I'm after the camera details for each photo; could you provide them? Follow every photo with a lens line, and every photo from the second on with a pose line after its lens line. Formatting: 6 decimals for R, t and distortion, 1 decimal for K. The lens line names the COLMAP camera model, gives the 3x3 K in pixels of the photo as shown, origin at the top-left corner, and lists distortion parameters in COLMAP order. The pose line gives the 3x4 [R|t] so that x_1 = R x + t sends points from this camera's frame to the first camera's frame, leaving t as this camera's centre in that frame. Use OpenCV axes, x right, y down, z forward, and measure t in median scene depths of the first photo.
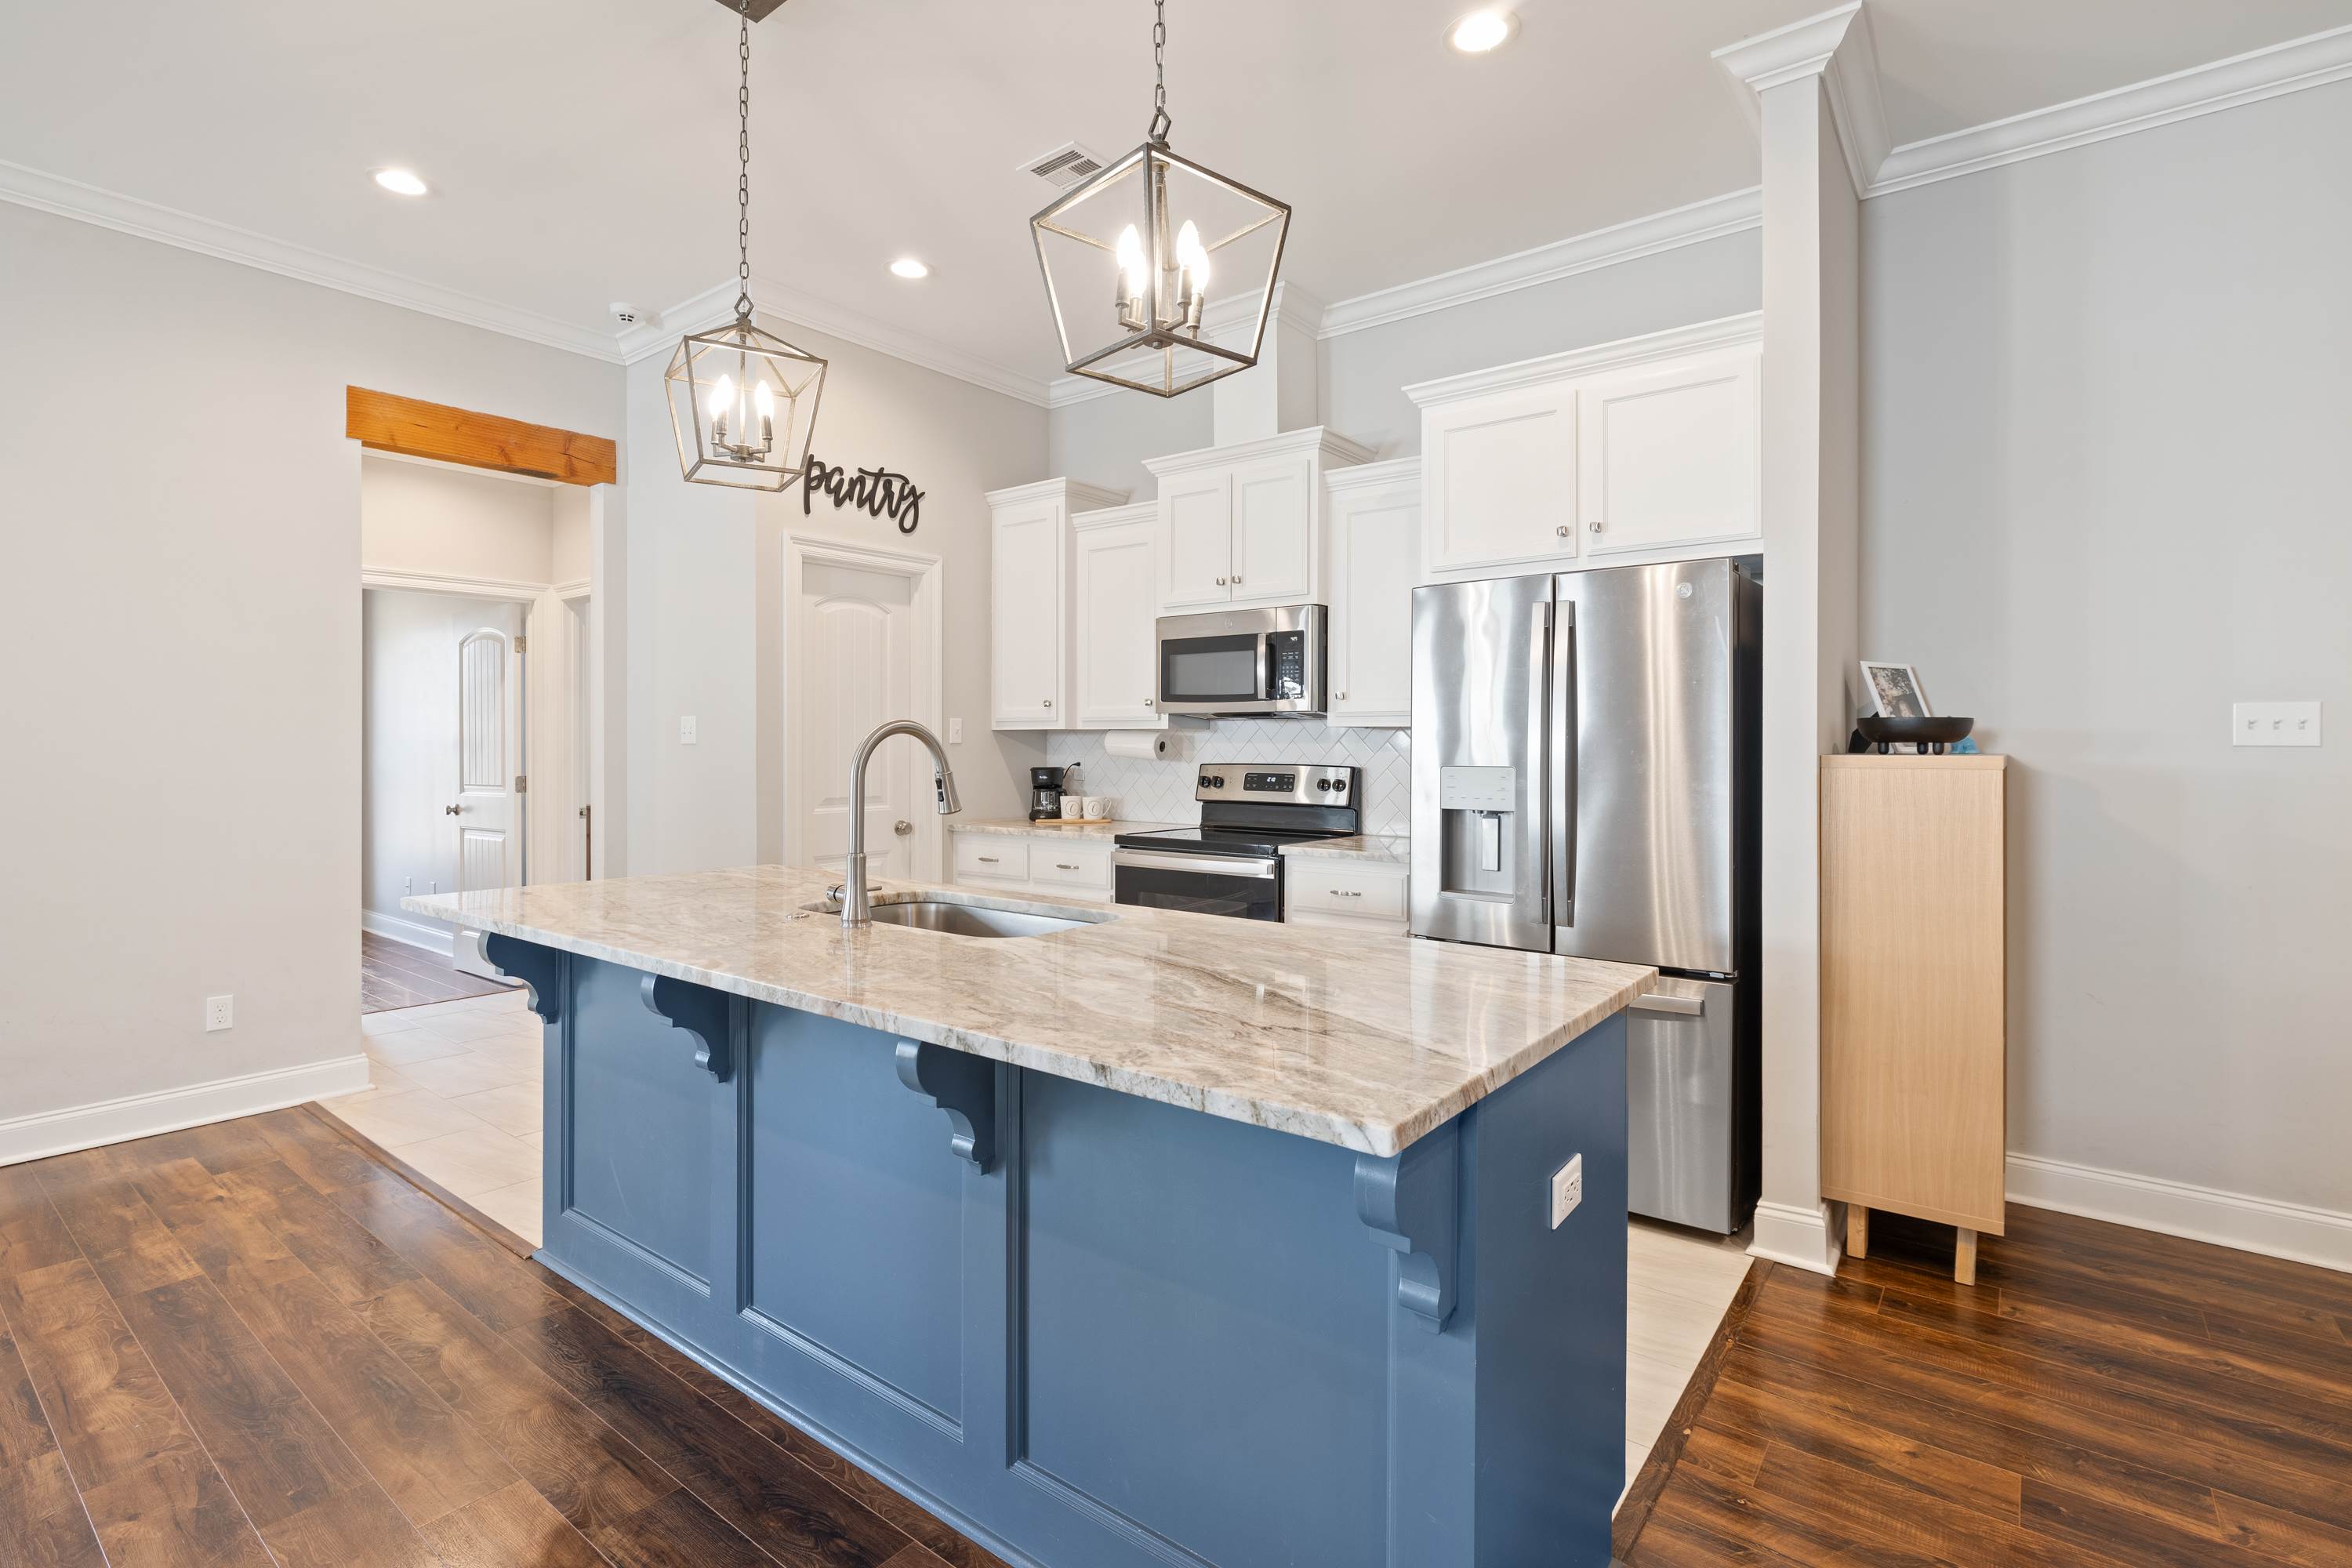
lens RADIAL K [[1114.3, 0, 1179.4], [0, 1114.3, 759.8], [0, 0, 1]] dist [-0.004967, 0.000055]
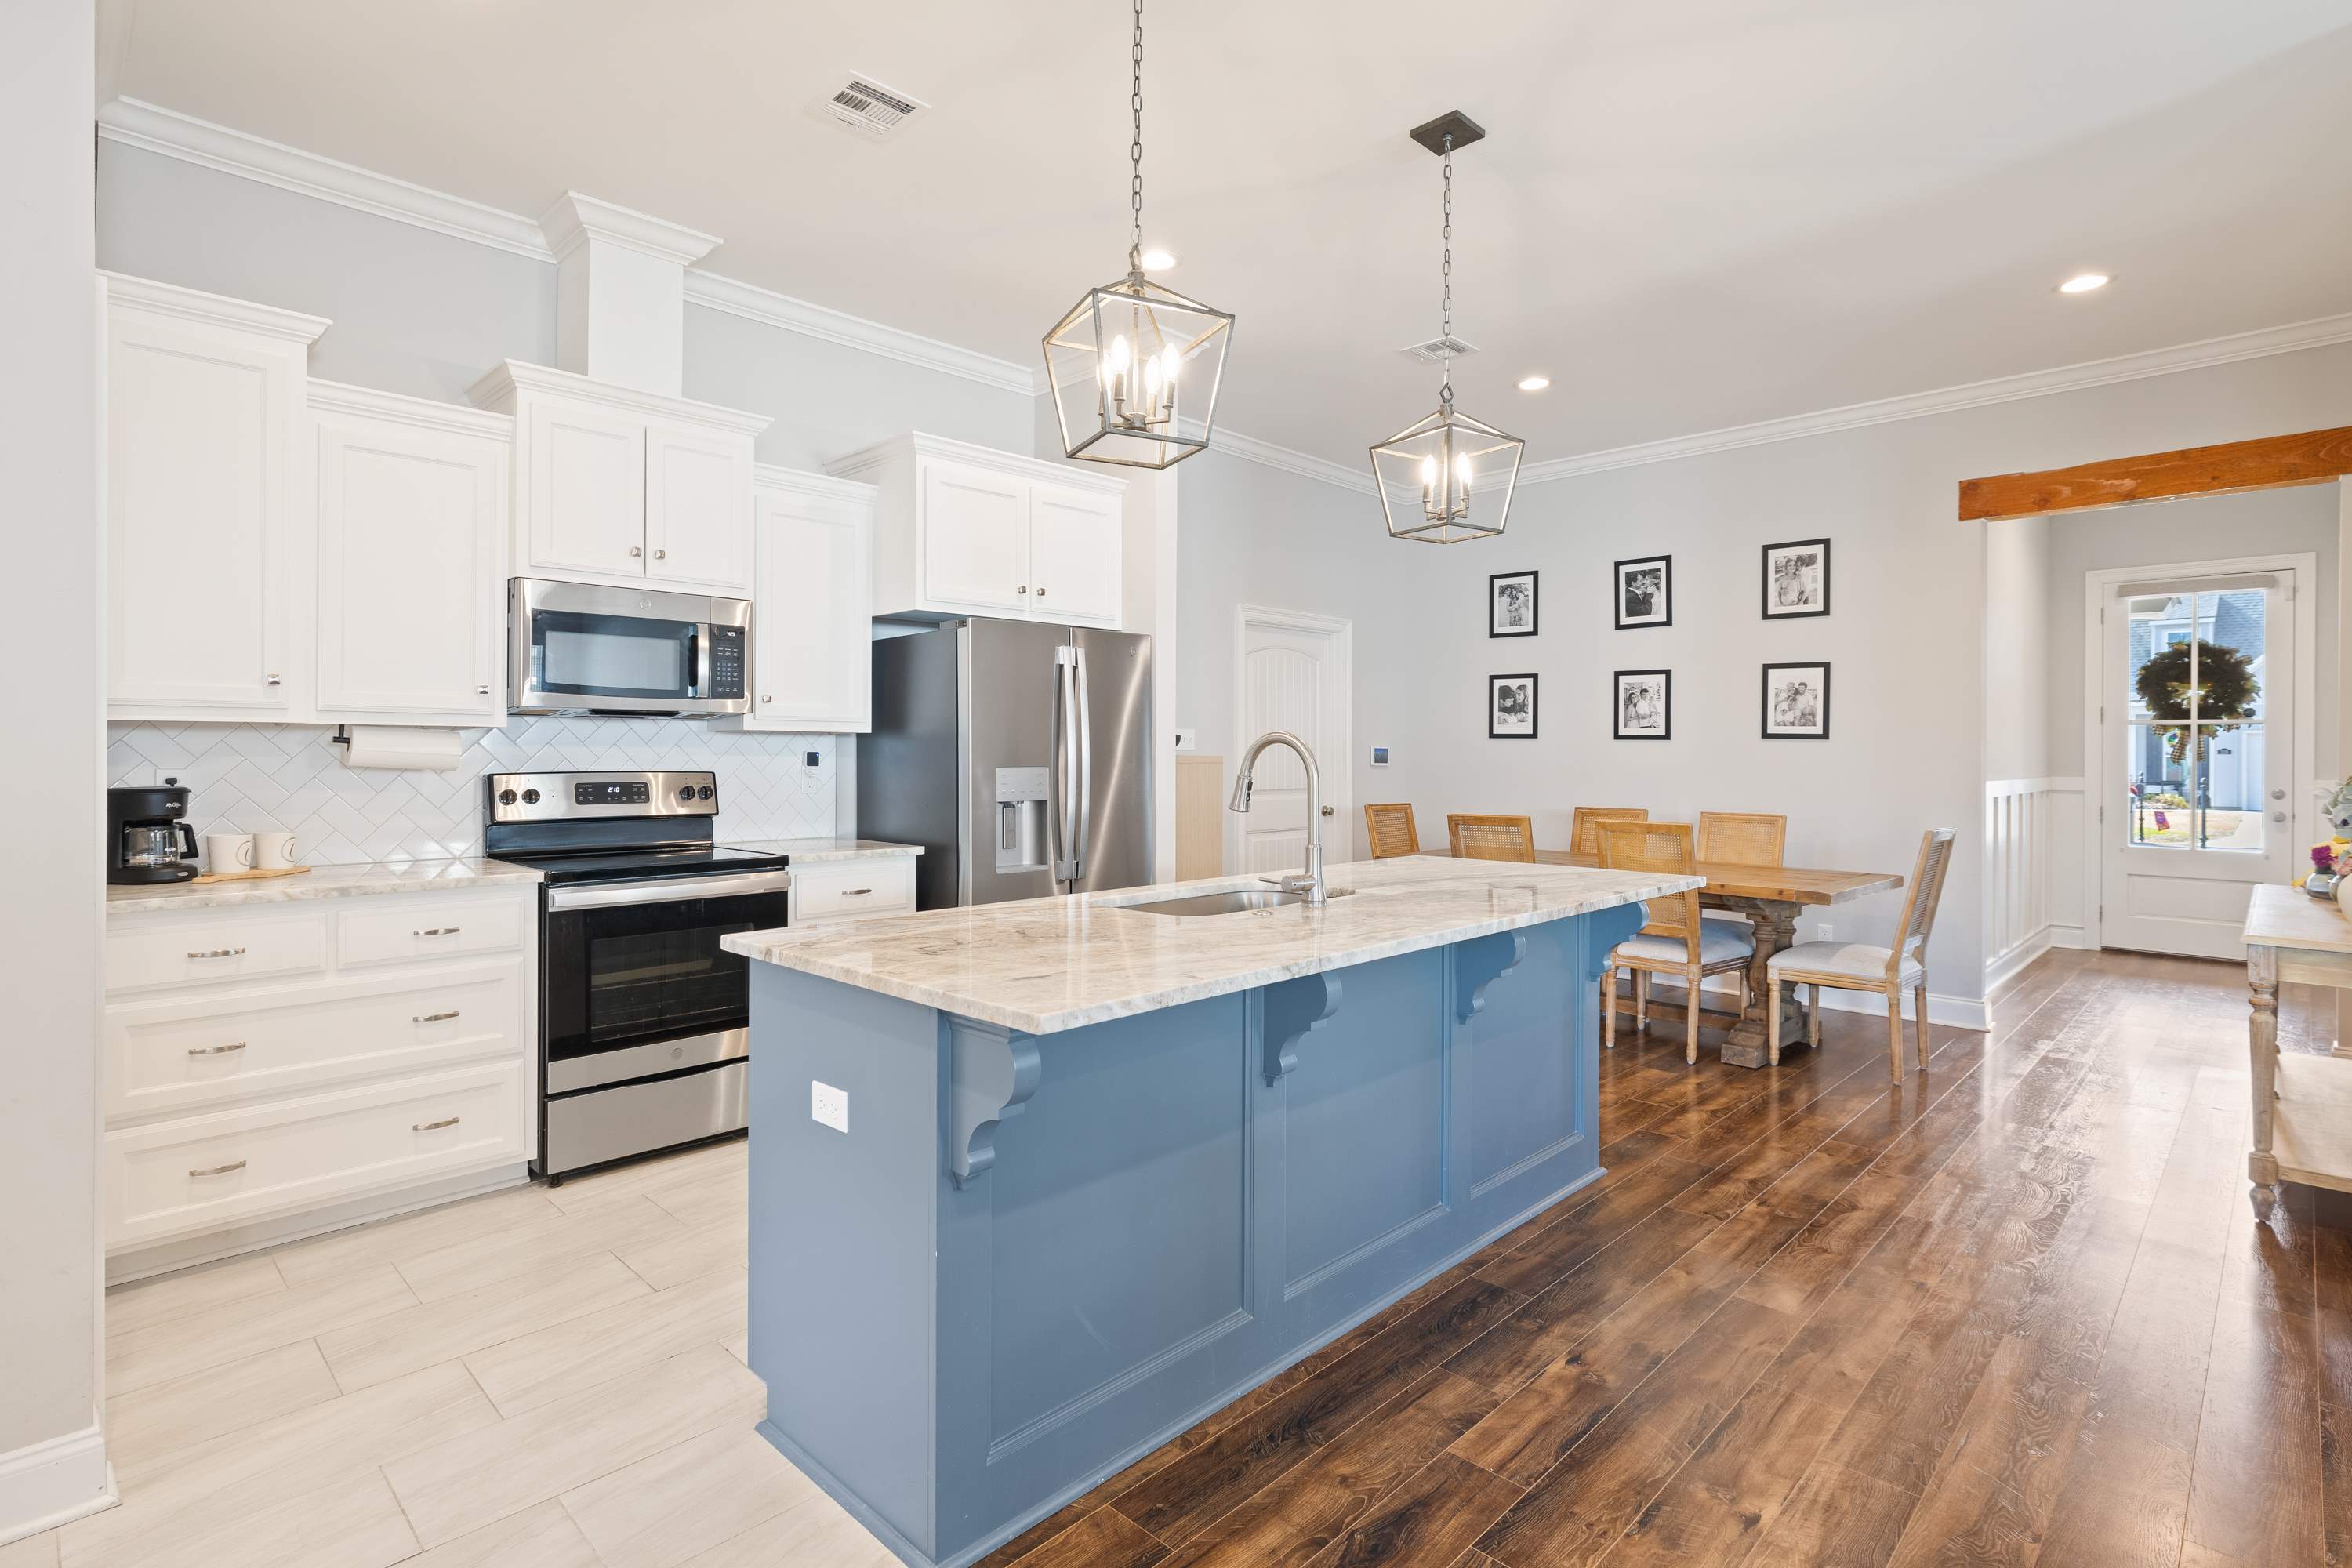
lens RADIAL K [[1114.3, 0, 1181.7], [0, 1114.3, 769.9], [0, 0, 1]] dist [-0.004967, 0.000055]
pose [[0.122509, -0.019562, 0.992275, -0.744965], [0.010171, 0.999778, 0.018454, -0.008983], [-0.992415, 0.007832, 0.122681, 0.501373]]
